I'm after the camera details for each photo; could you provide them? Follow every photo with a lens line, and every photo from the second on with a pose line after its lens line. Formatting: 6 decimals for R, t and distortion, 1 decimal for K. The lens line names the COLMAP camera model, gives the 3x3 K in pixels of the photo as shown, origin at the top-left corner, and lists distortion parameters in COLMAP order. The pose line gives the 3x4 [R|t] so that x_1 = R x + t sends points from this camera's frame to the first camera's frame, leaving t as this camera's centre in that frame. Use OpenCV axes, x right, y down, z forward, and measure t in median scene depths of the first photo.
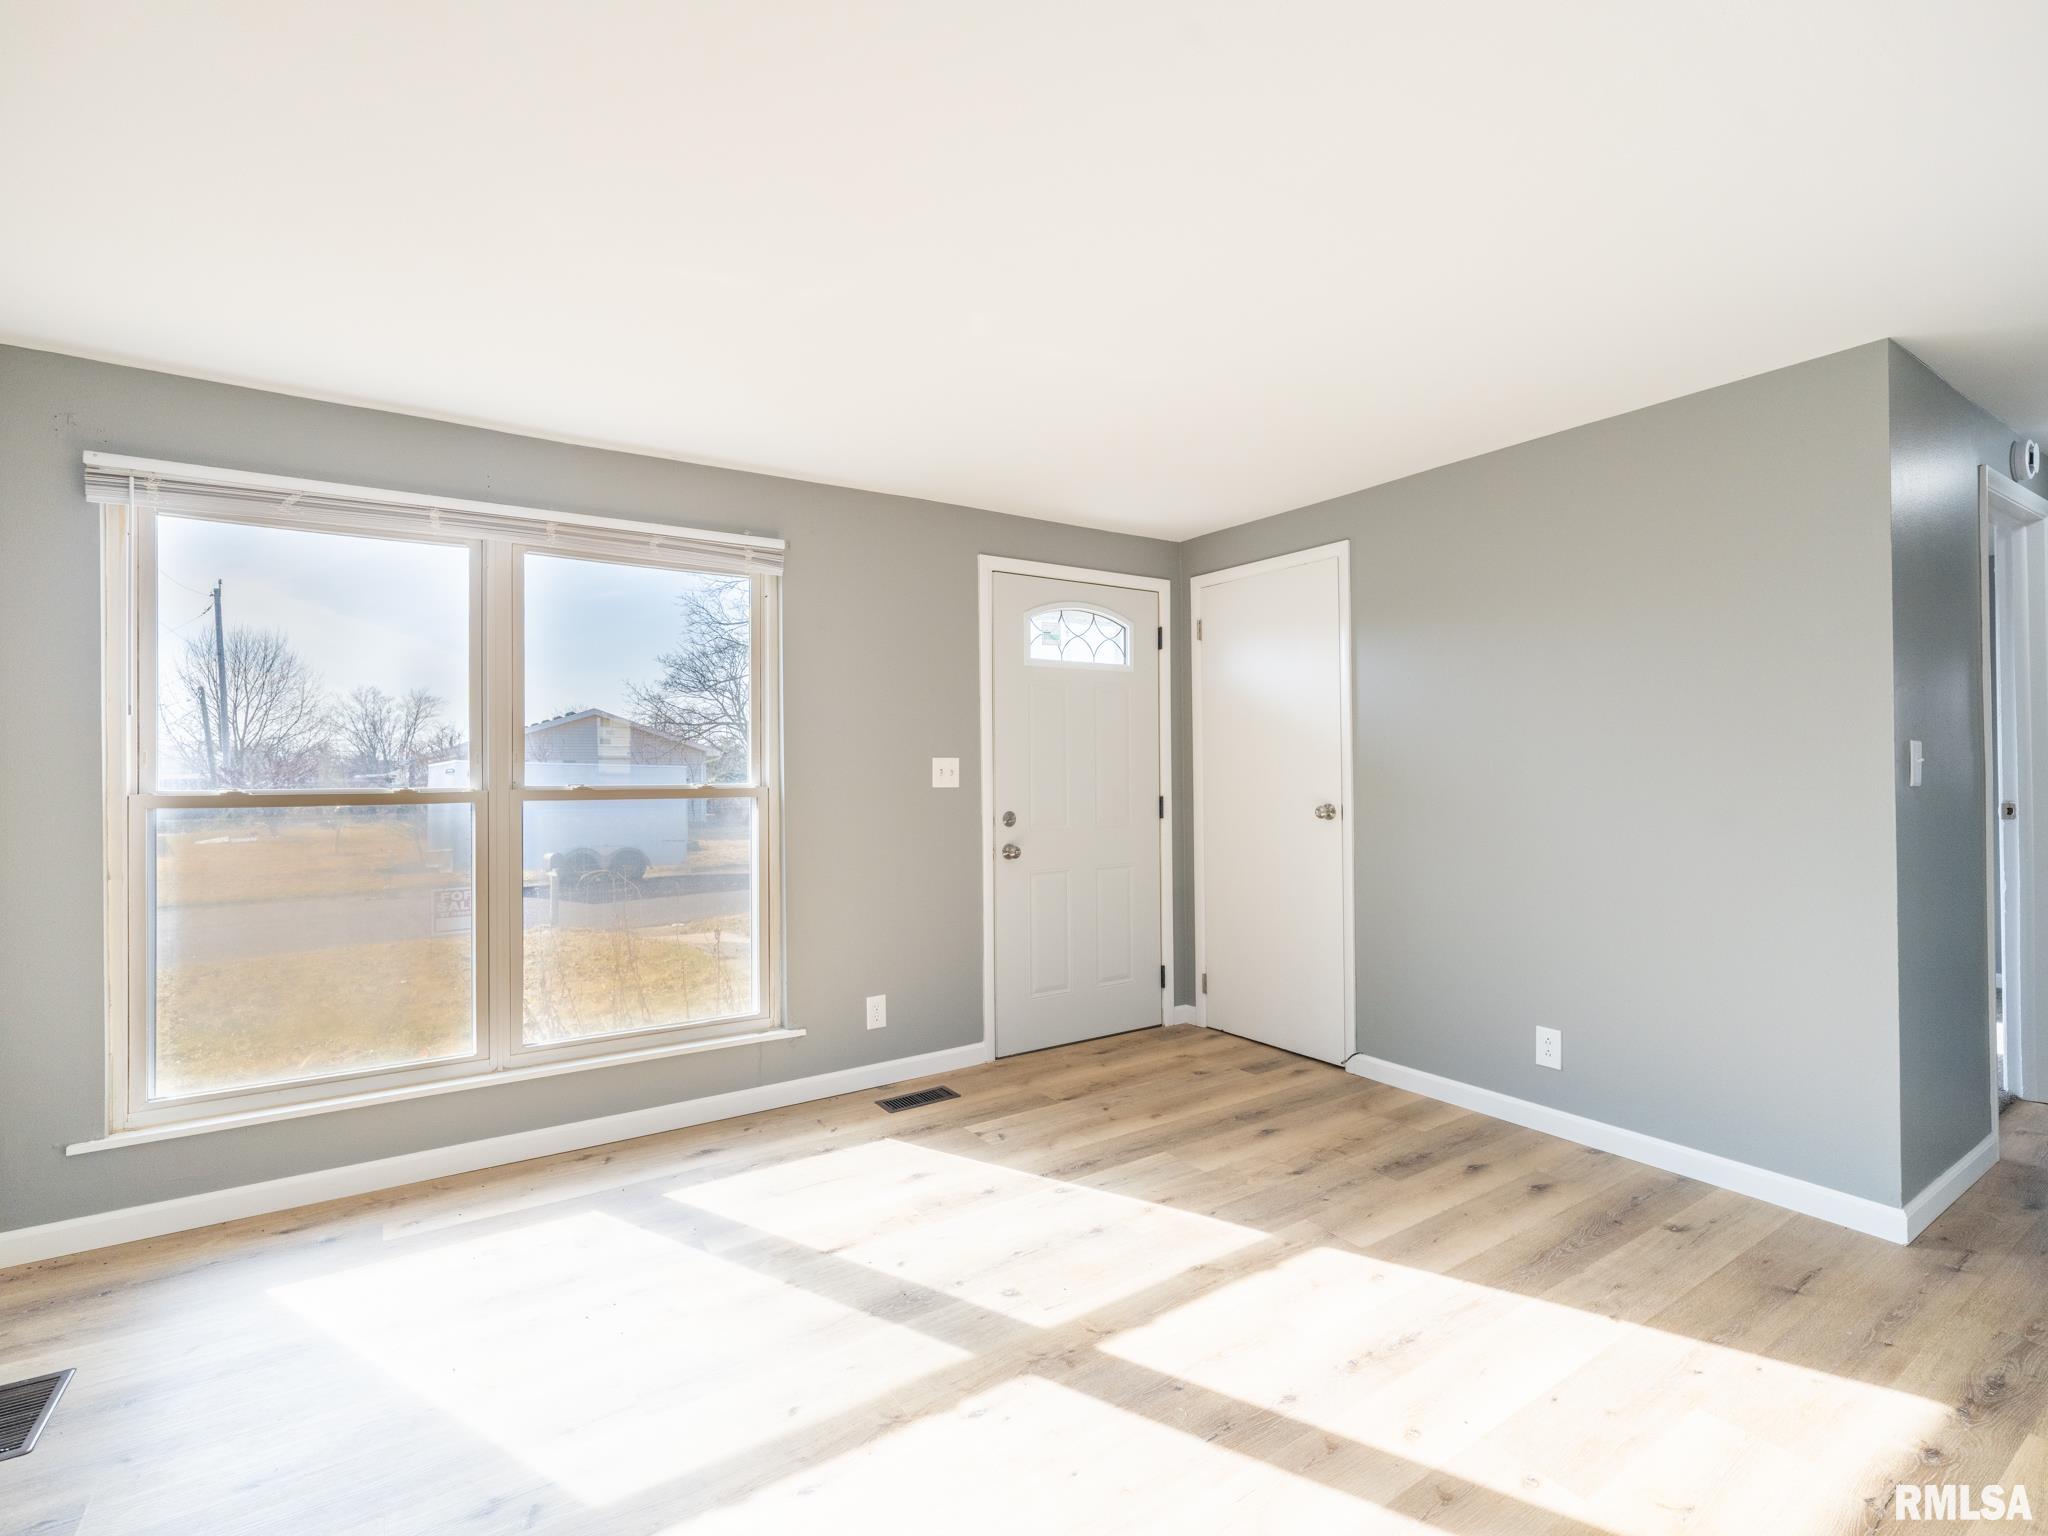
lens RADIAL K [[957.8, 0, 1031.0], [0, 957.8, 764.3], [0, 0, 1]] dist [-0.005986, 0.002701]
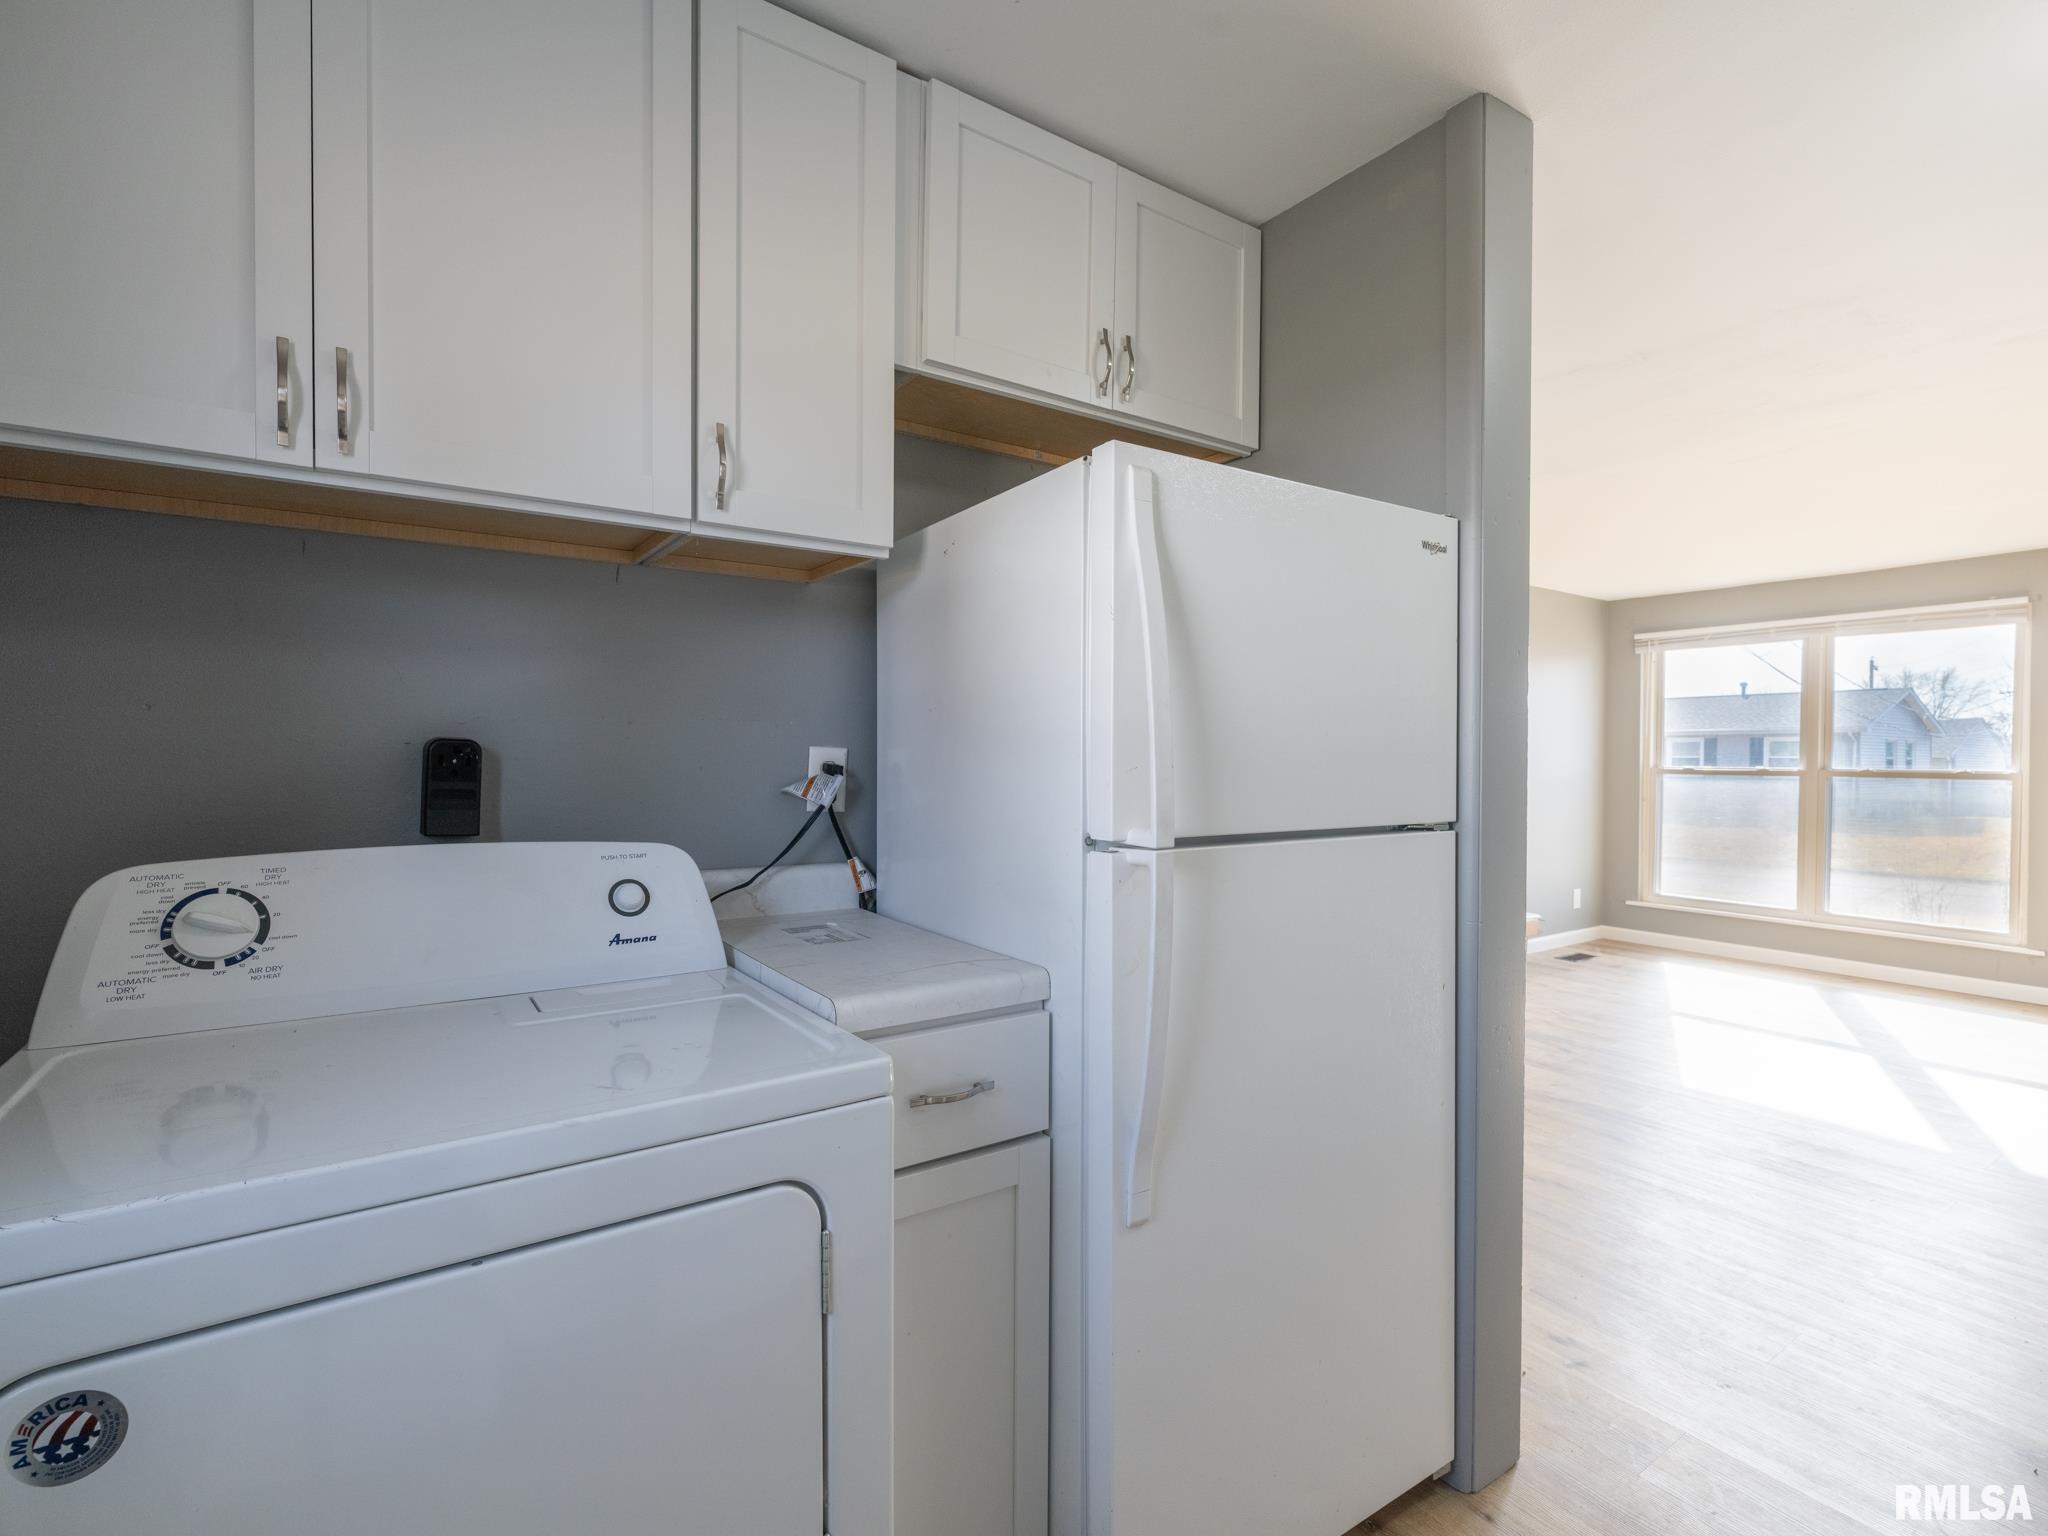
lens RADIAL K [[957.8, 0, 1021.0], [0, 957.8, 767.2], [0, 0, 1]] dist [-0.005986, 0.002701]
pose [[-0.013051, 0.022423, -0.999663, 0.800456], [0.005494, 0.999735, 0.022353, -0.017923], [0.999900, -0.005201, -0.013171, -0.309388]]
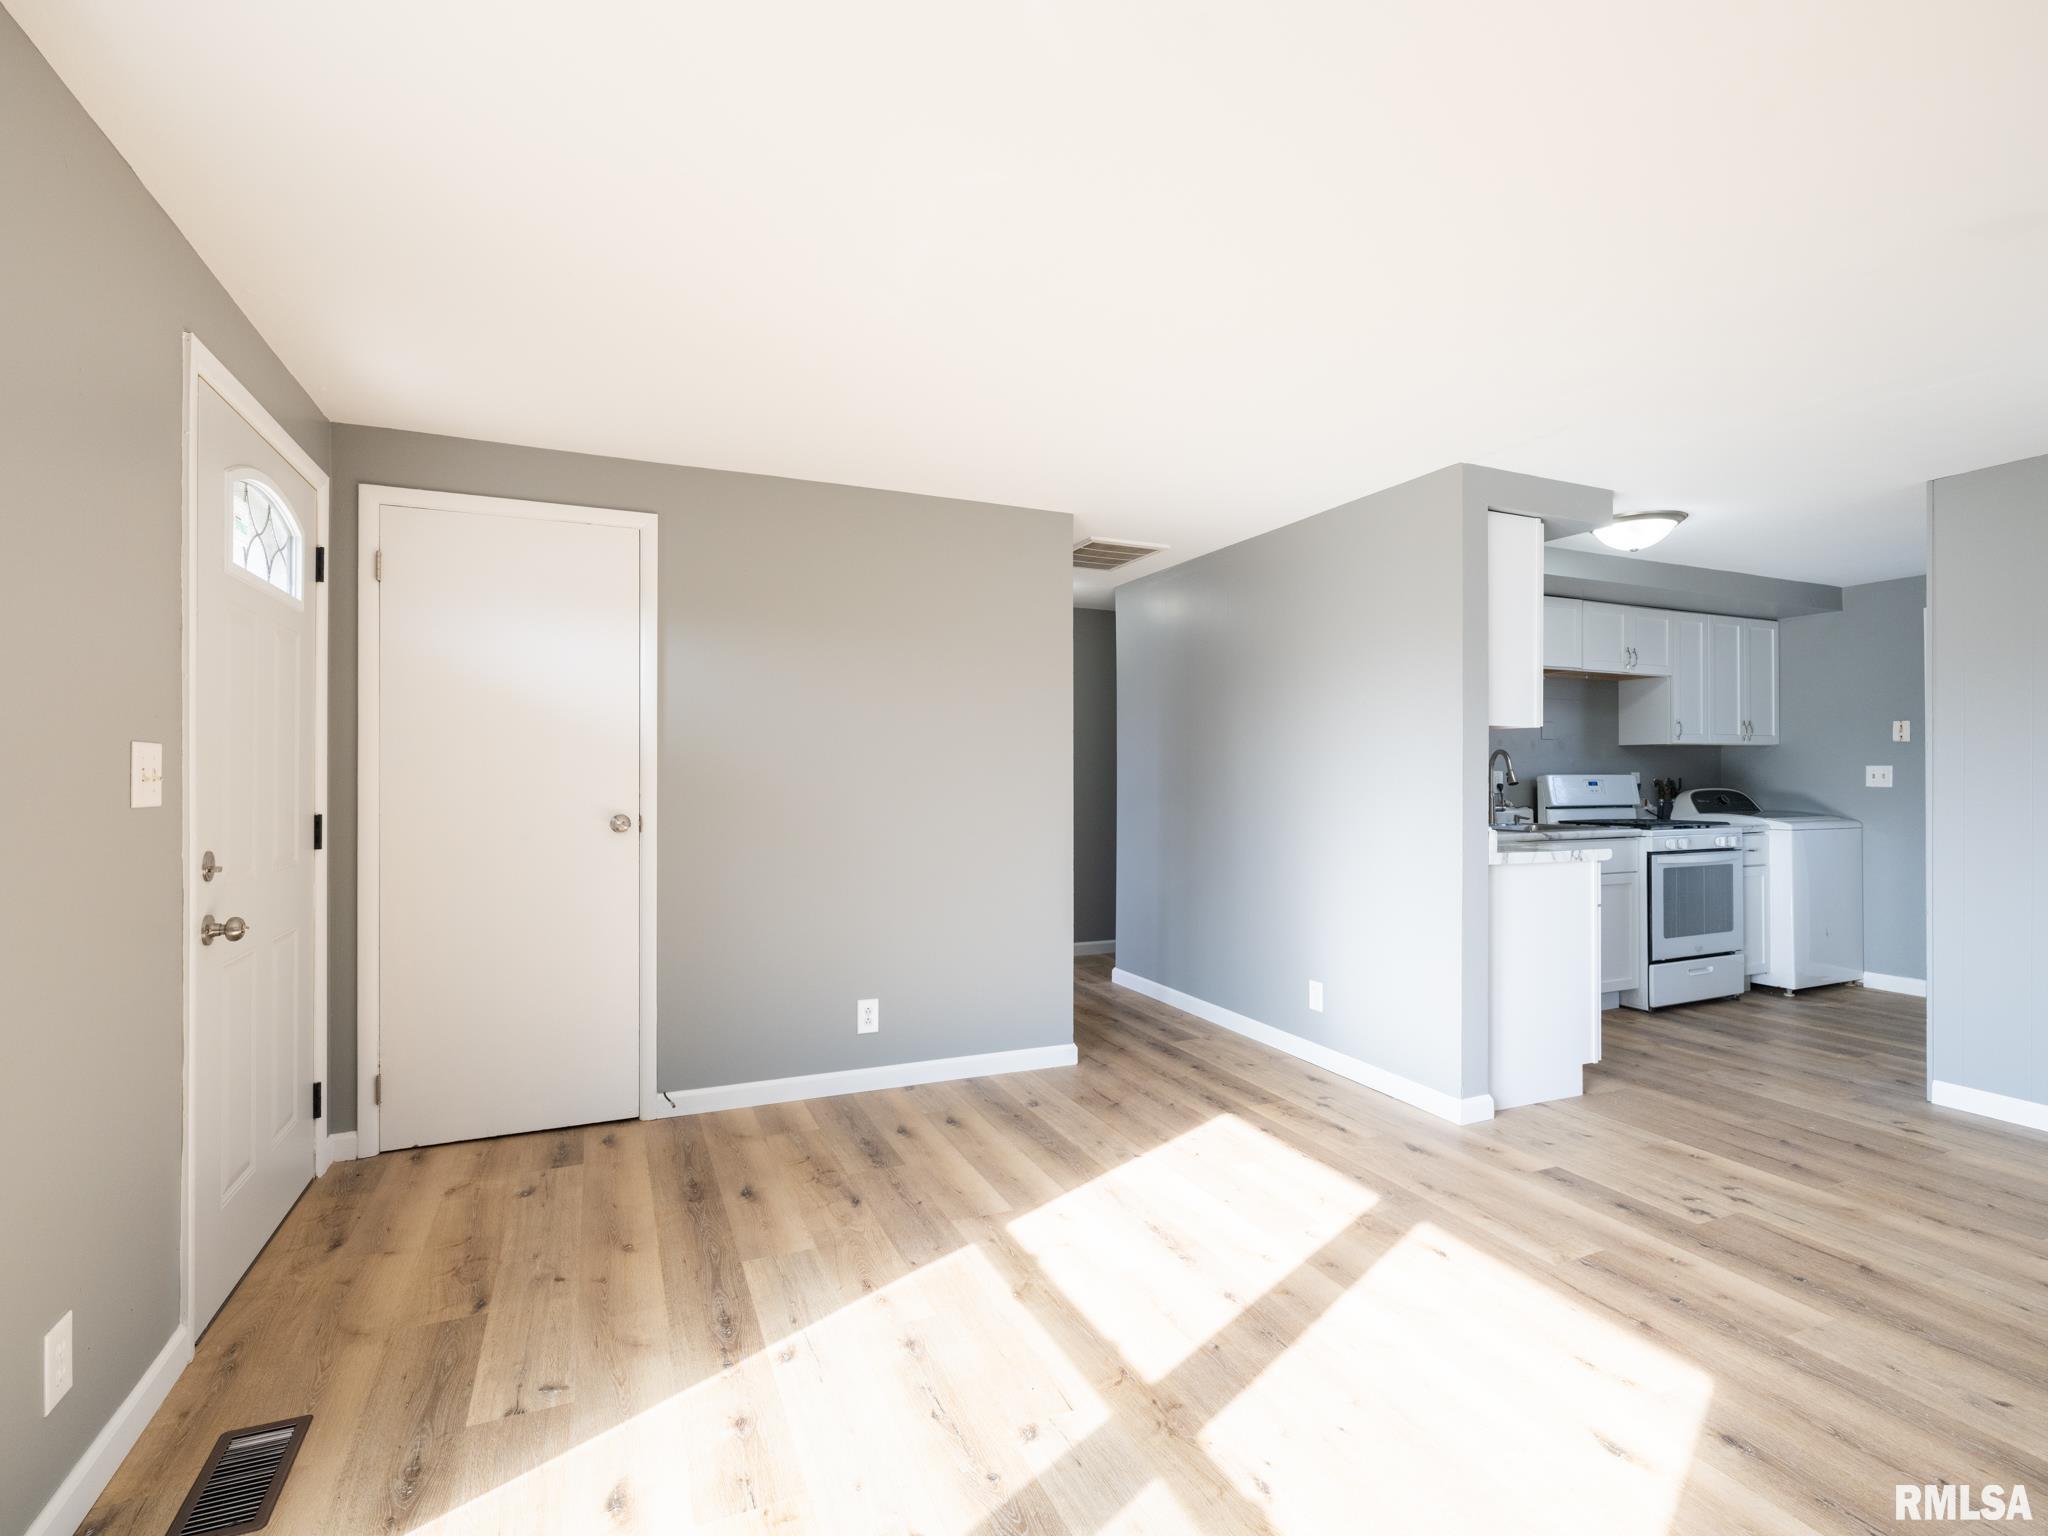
lens RADIAL K [[957.8, 0, 1025.5], [0, 957.8, 768.2], [0, 0, 1]] dist [-0.005986, 0.002701]
pose [[0.180574, 0.012957, 0.983476, -0.594569], [-0.008861, 0.999894, -0.011546, 0.008730], [-0.983522, -0.006630, 0.180669, 0.636654]]
